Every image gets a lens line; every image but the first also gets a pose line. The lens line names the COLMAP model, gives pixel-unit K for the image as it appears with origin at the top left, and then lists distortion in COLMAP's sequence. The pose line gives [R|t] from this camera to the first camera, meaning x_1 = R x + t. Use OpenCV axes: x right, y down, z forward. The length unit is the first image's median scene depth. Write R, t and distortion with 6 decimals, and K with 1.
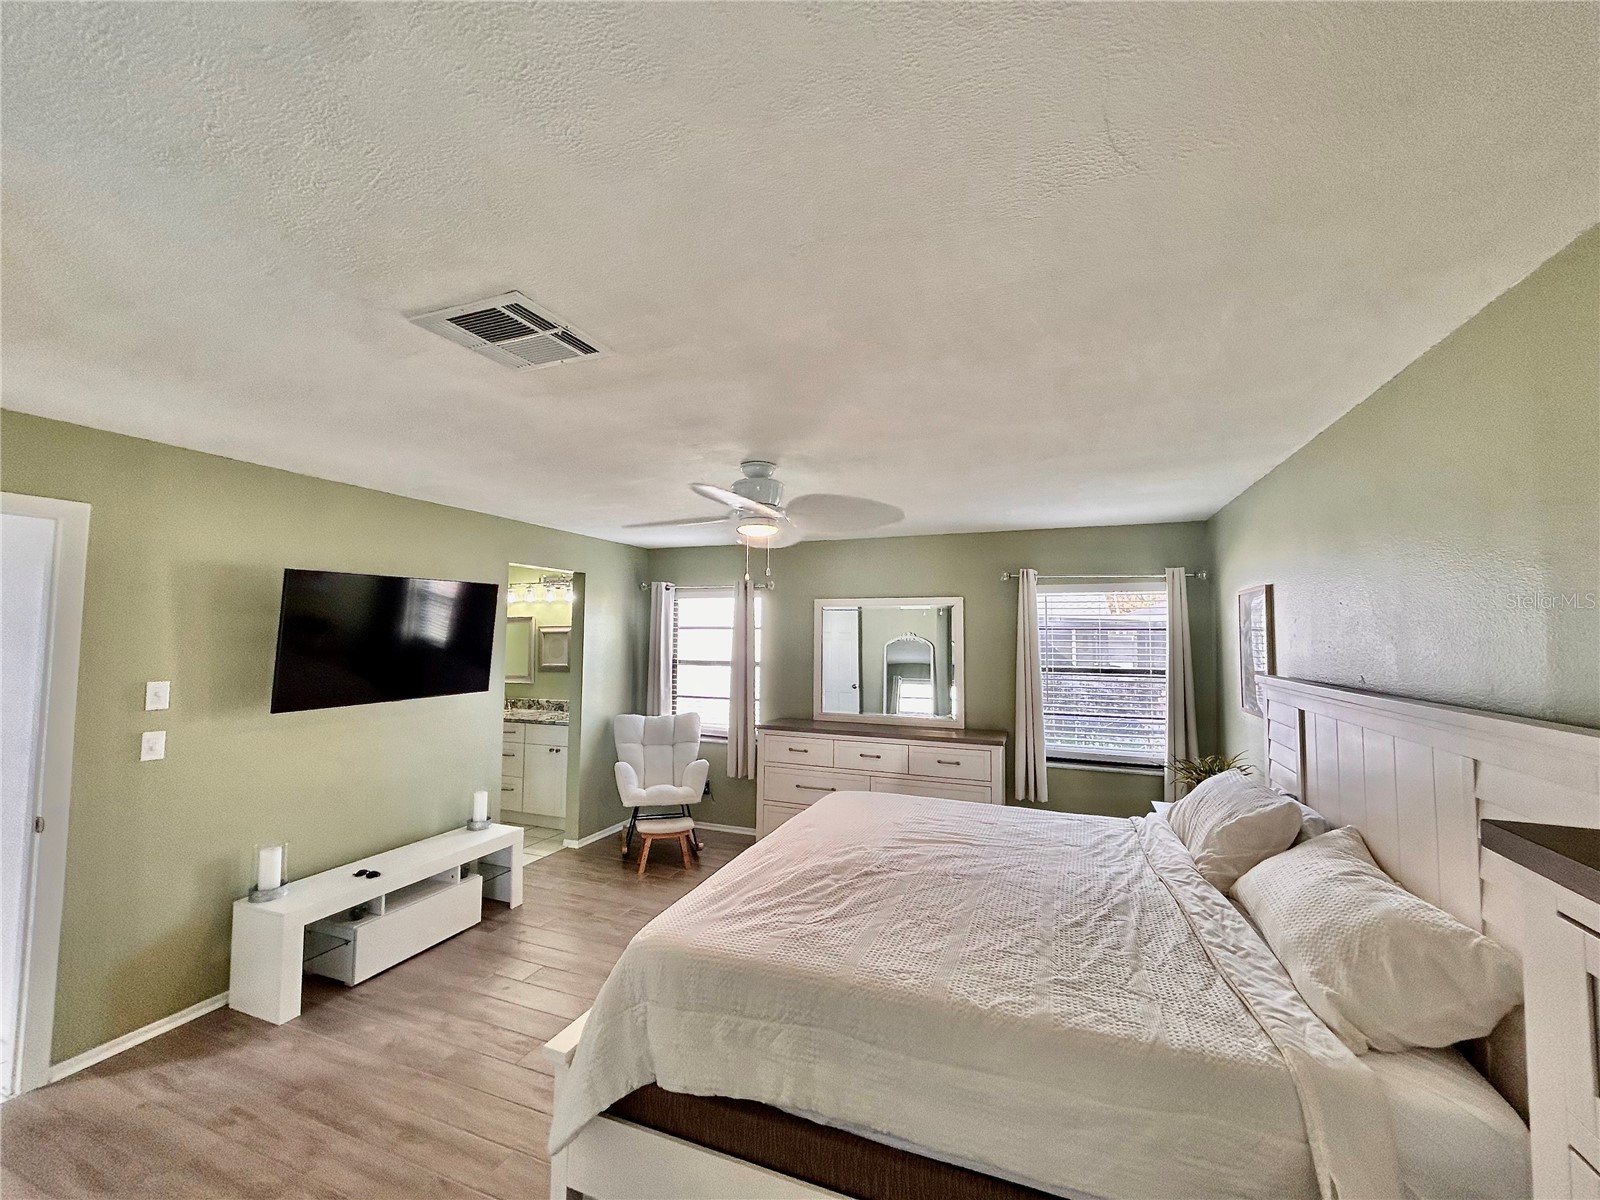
lens RADIAL K [[641.6, 0, 802.1], [0, 641.6, 597.8], [0, 0, 1]] dist [-0.001878, 0.000384]
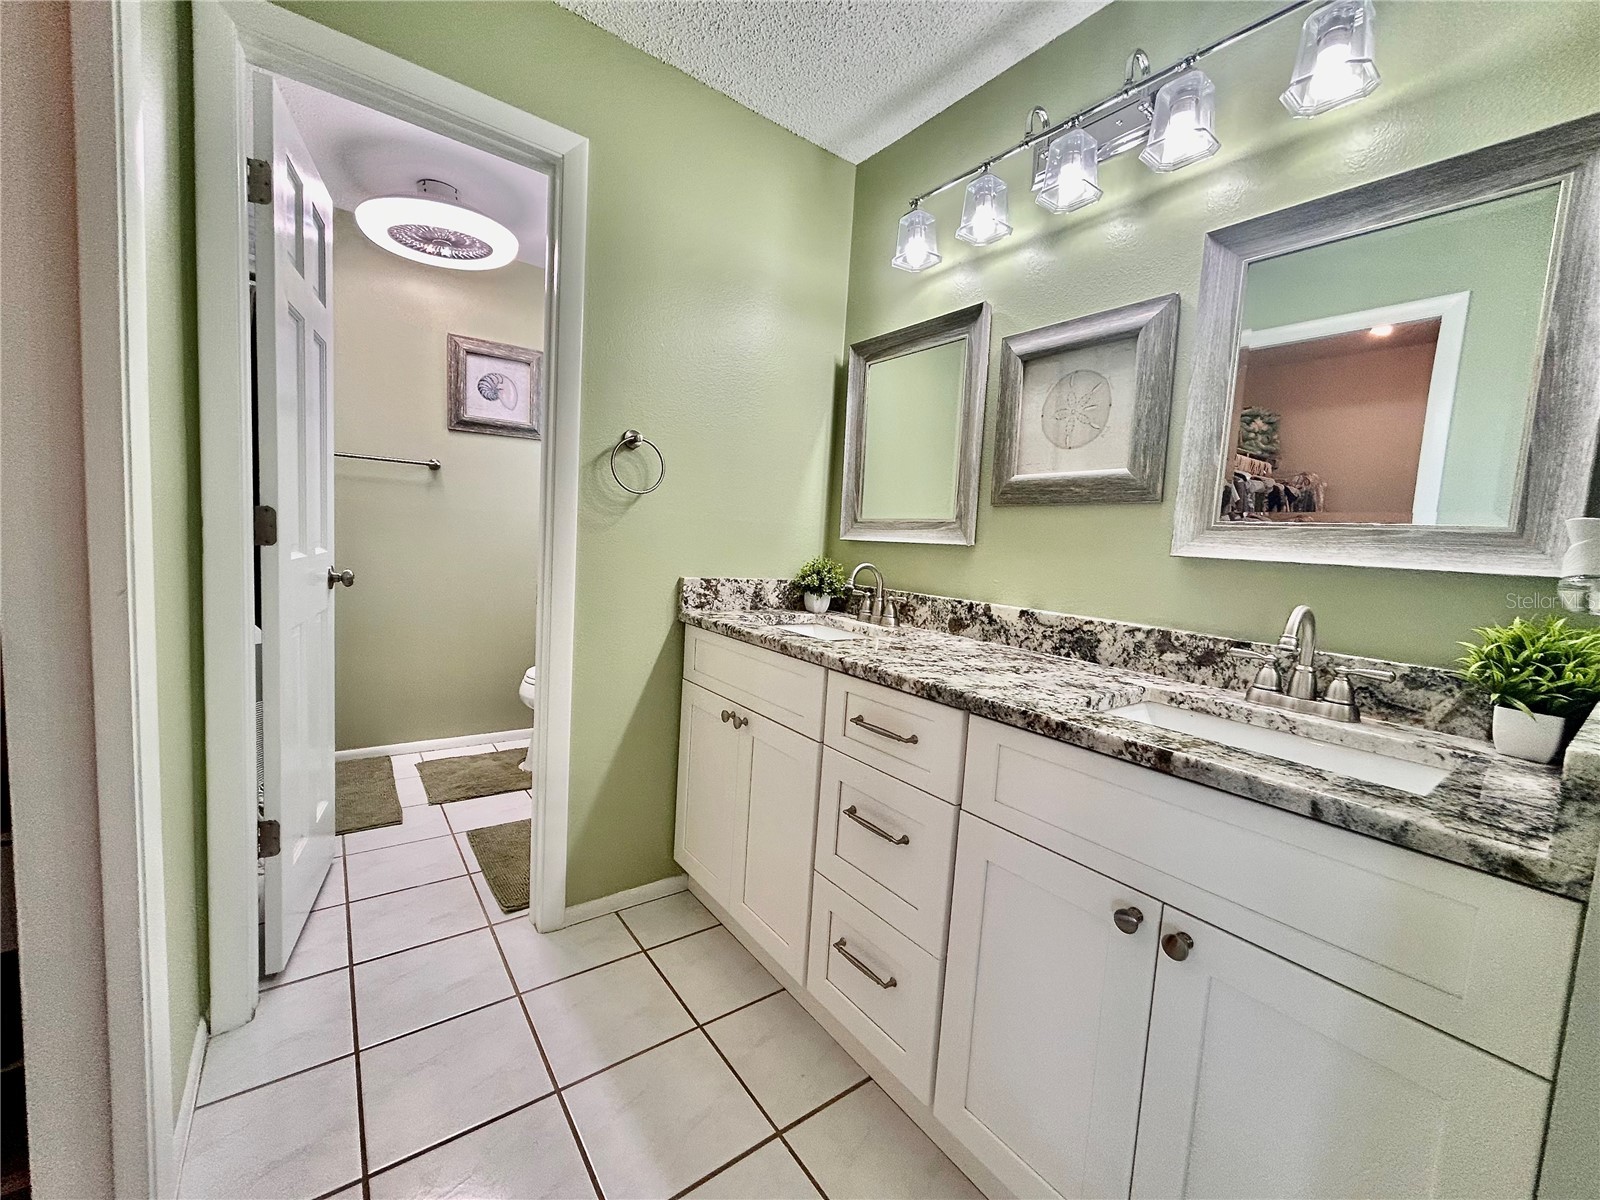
lens RADIAL K [[641.6, 0, 802.1], [0, 641.6, 597.8], [0, 0, 1]] dist [-0.001878, 0.000384]
pose [[0.847655, 0.105899, -0.519872, -0.338821], [-0.046105, 0.990873, 0.126669, 0.125621], [0.528541, -0.083403, 0.844801, 0.731332]]
